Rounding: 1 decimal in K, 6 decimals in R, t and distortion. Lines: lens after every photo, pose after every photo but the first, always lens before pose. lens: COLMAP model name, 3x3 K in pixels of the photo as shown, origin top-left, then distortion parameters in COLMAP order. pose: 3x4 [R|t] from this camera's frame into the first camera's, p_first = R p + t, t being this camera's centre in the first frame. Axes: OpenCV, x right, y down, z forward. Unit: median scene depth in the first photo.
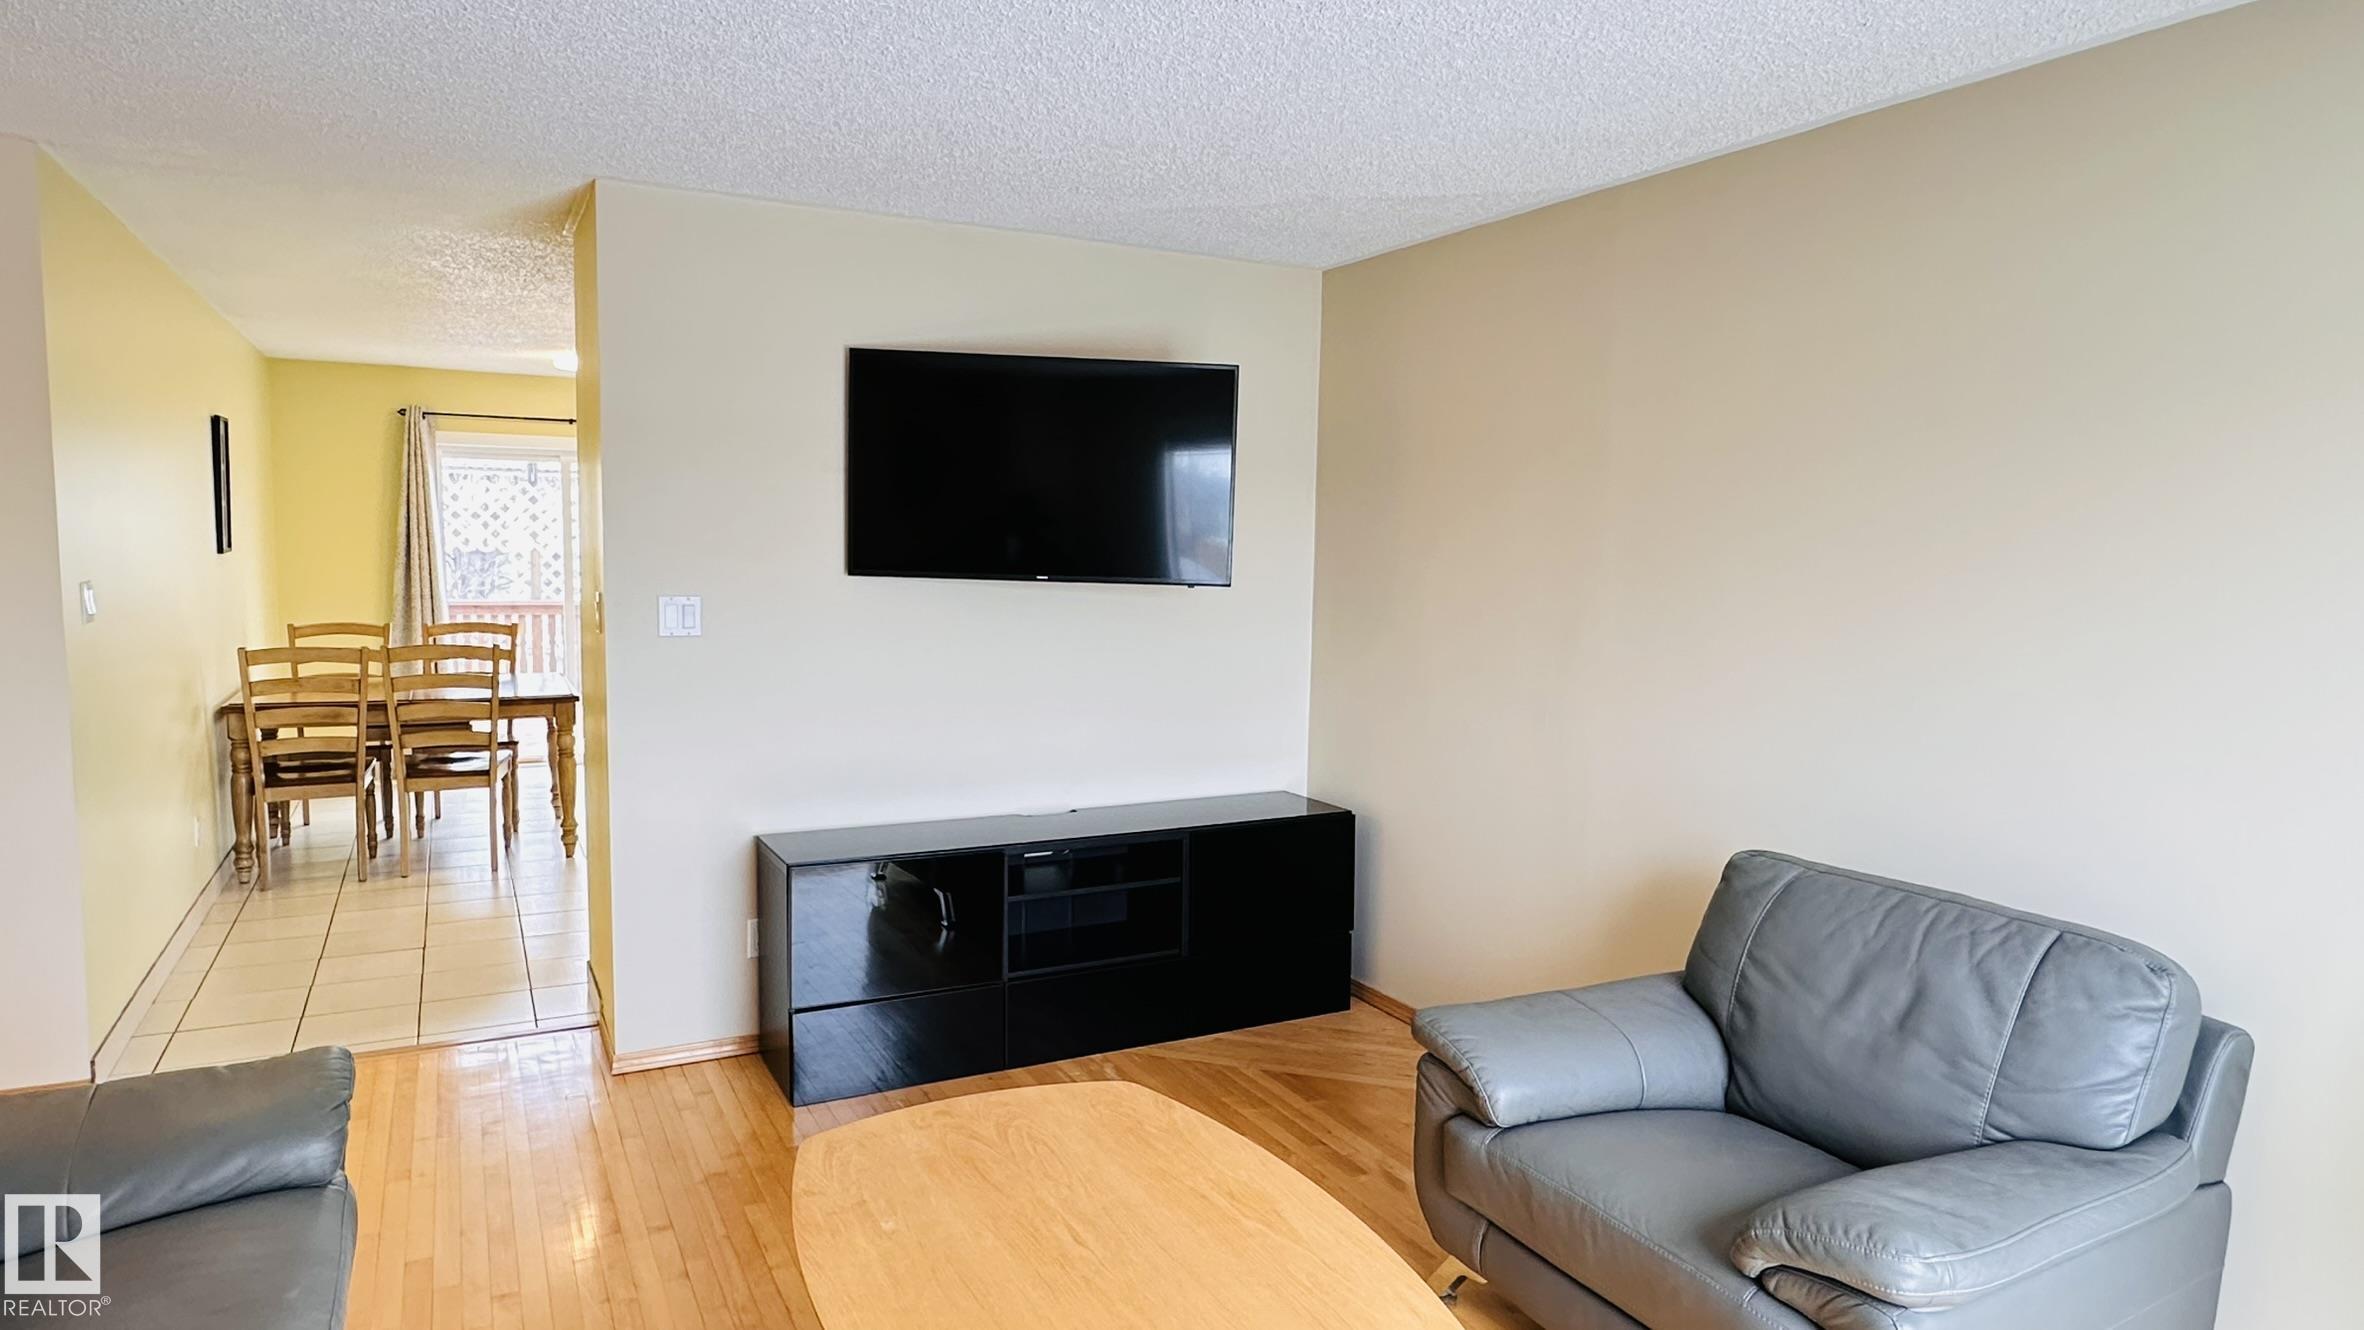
lens RADIAL K [[1365.2, 0, 1168.7], [0, 1365.2, 683.5], [0, 0, 1]] dist [-0.003634, -0.000668]
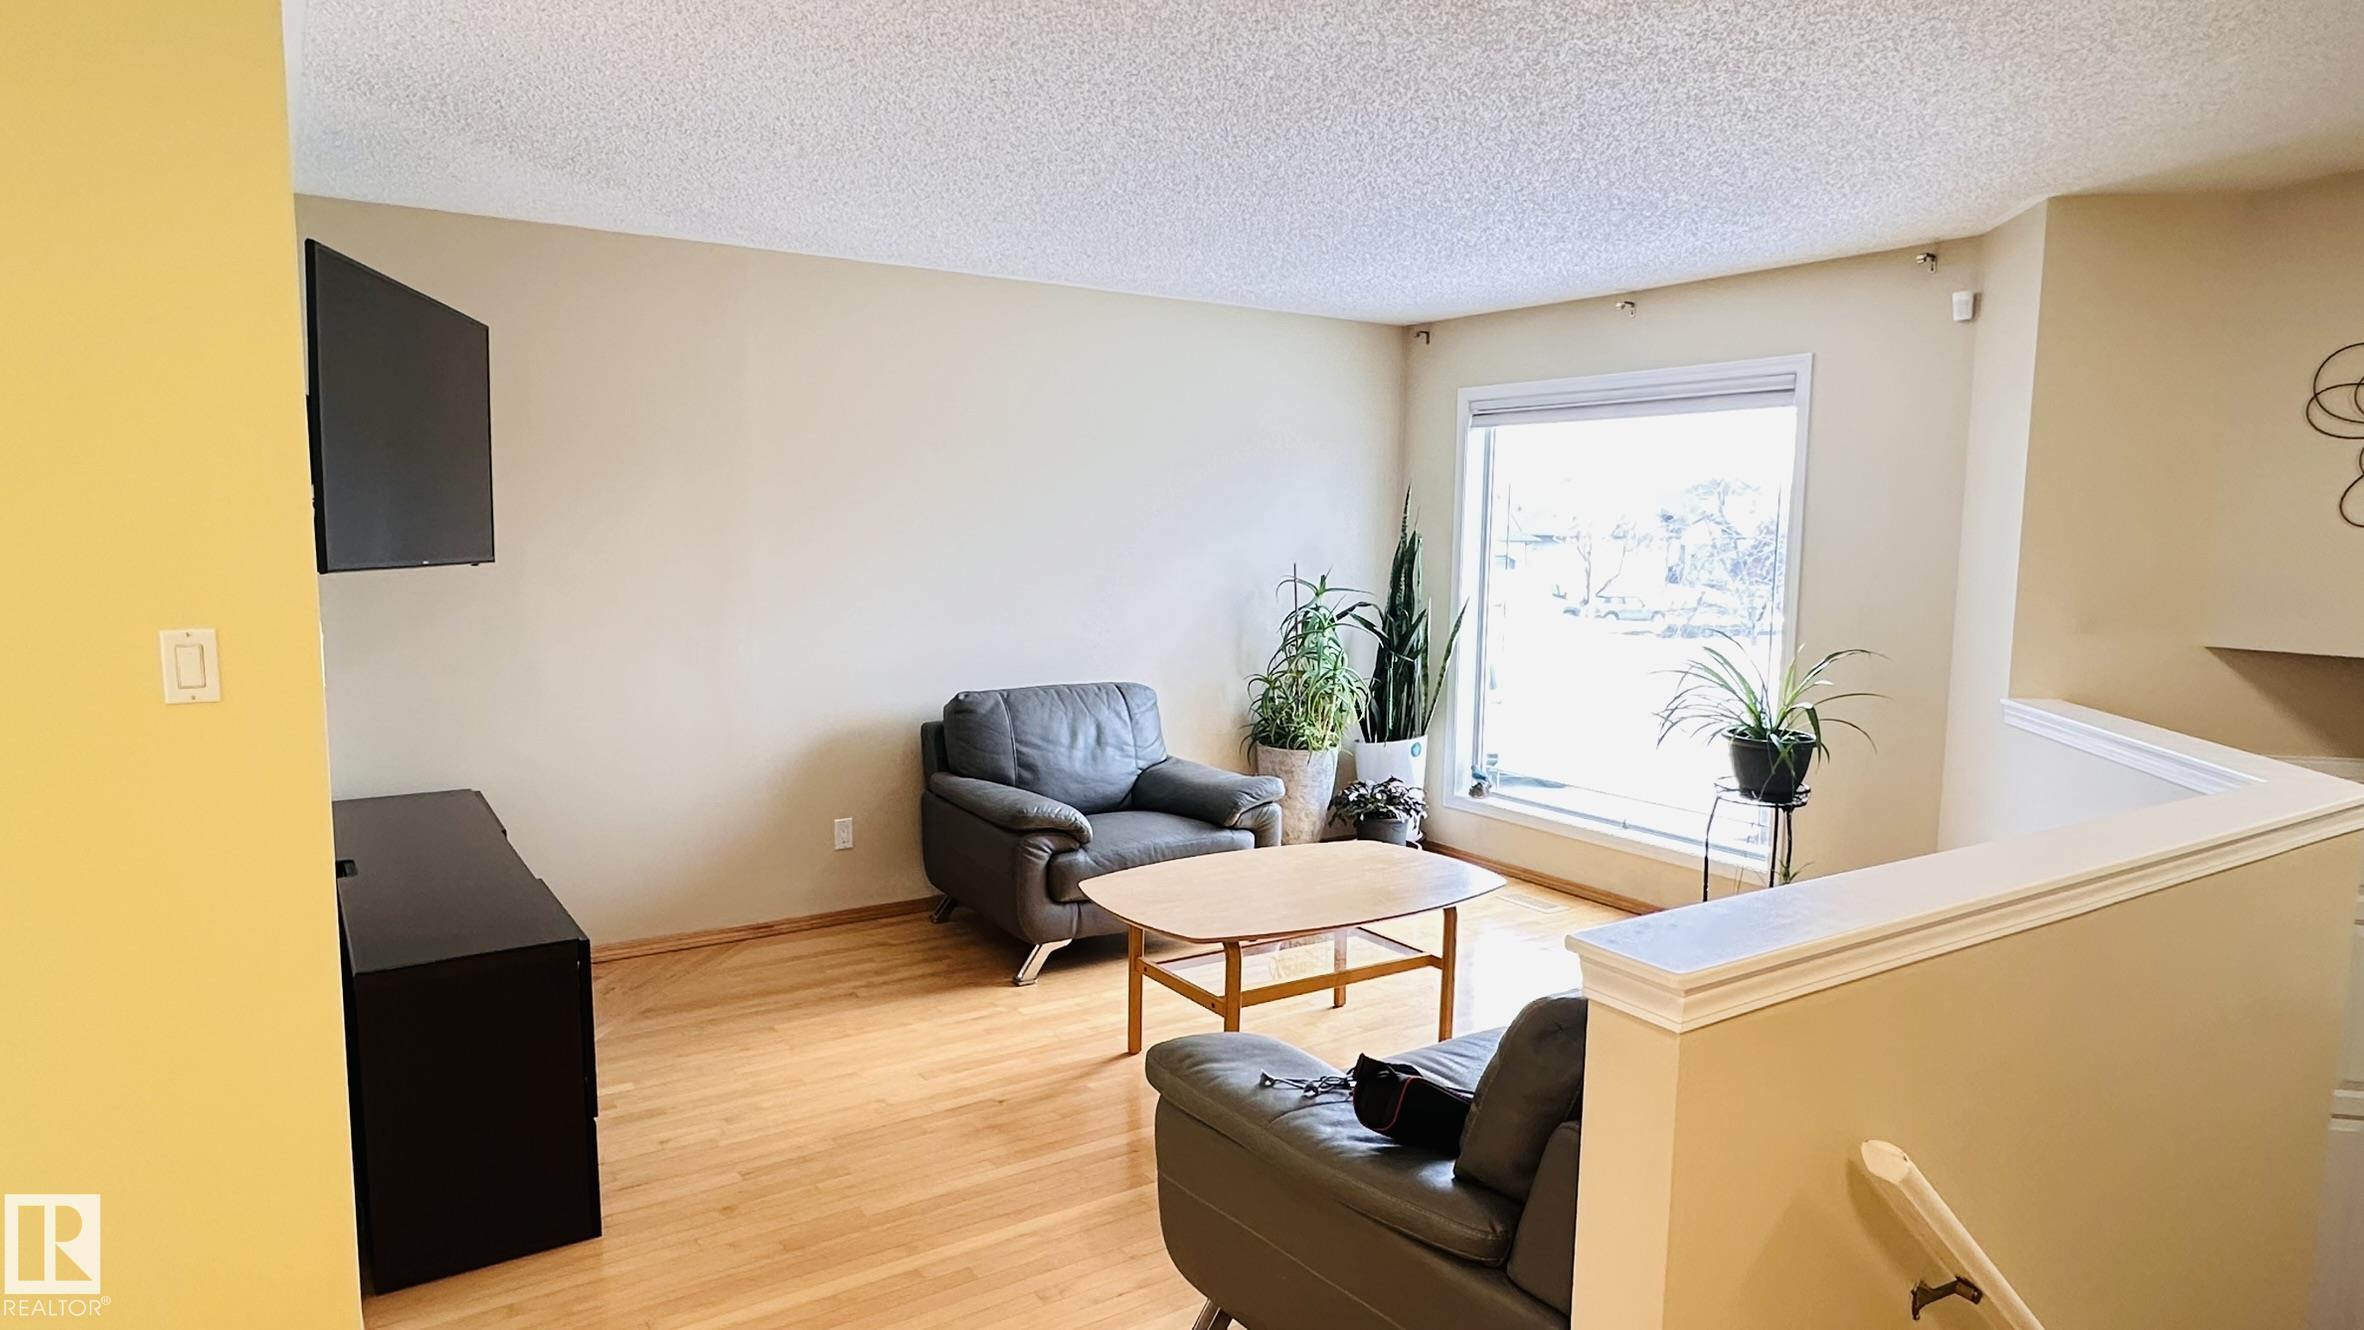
lens RADIAL K [[1369.8, 0, 1174.7], [0, 1369.8, 678.0], [0, 0, 1]] dist [-0.003585, 0.001643]
pose [[-0.098690, -0.130237, 0.986559, -0.528111], [0.088486, 0.986323, 0.139058, -0.045974], [-0.991176, 0.101020, -0.085816, 0.352203]]
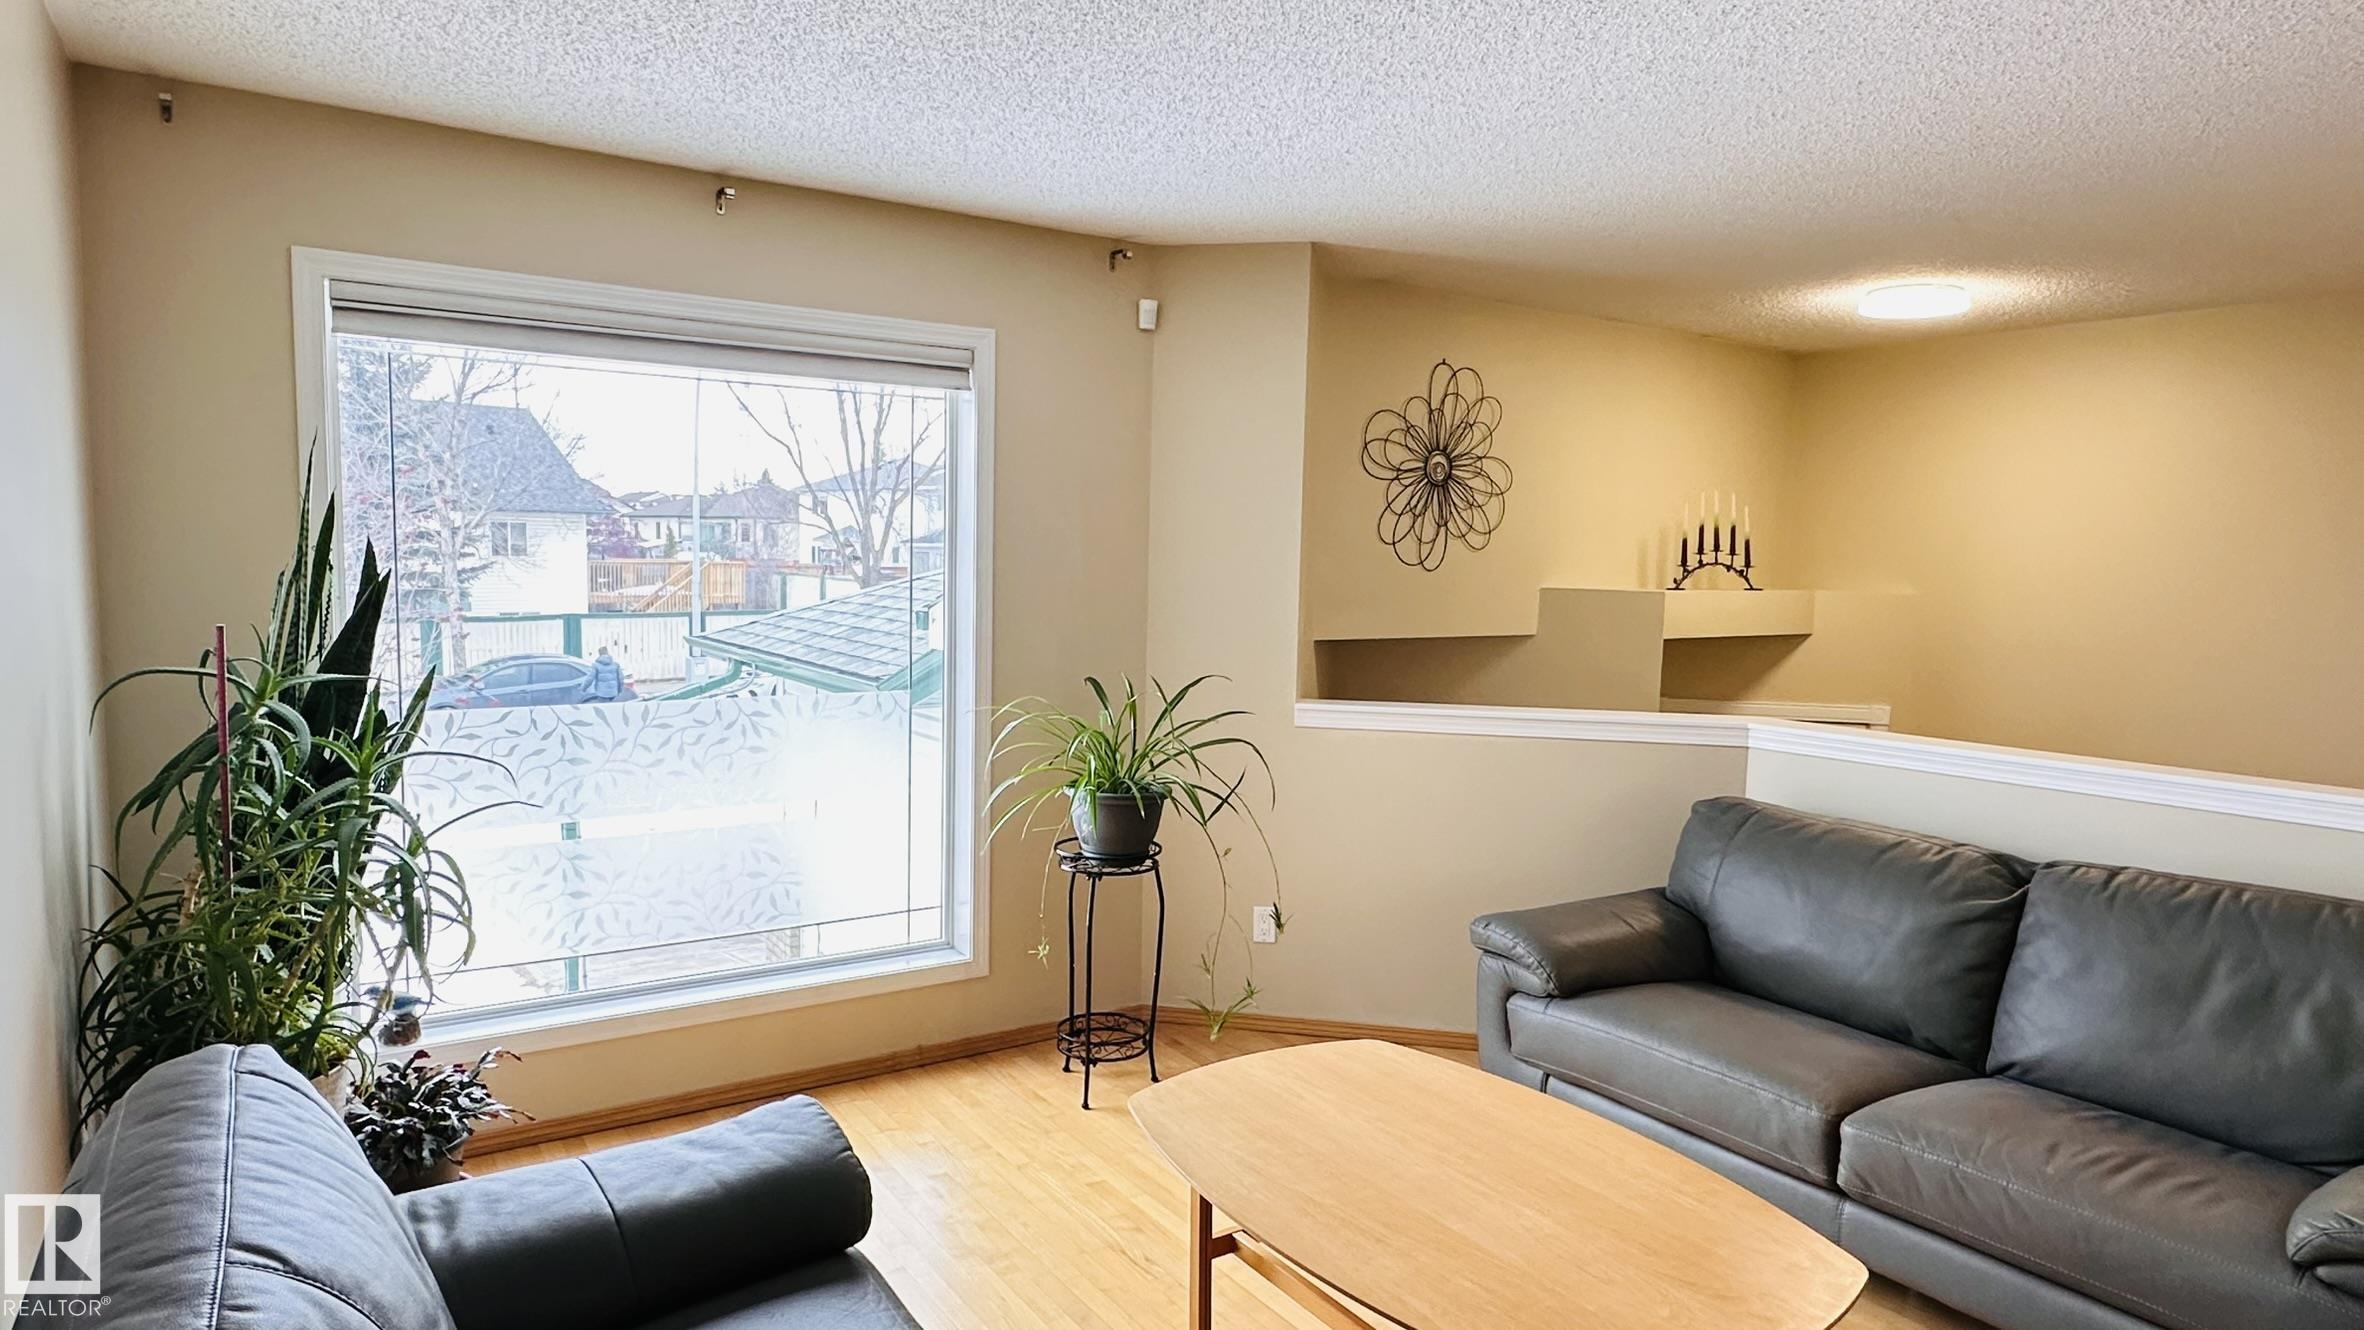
lens RADIAL K [[1365.2, 0, 1168.7], [0, 1365.2, 683.5], [0, 0, 1]] dist [-0.003634, -0.000668]
pose [[-0.994216, -0.027825, -0.103731, 0.085236], [-0.048186, 0.978754, 0.199295, -0.054885], [0.095982, 0.203140, -0.974434, 0.539118]]
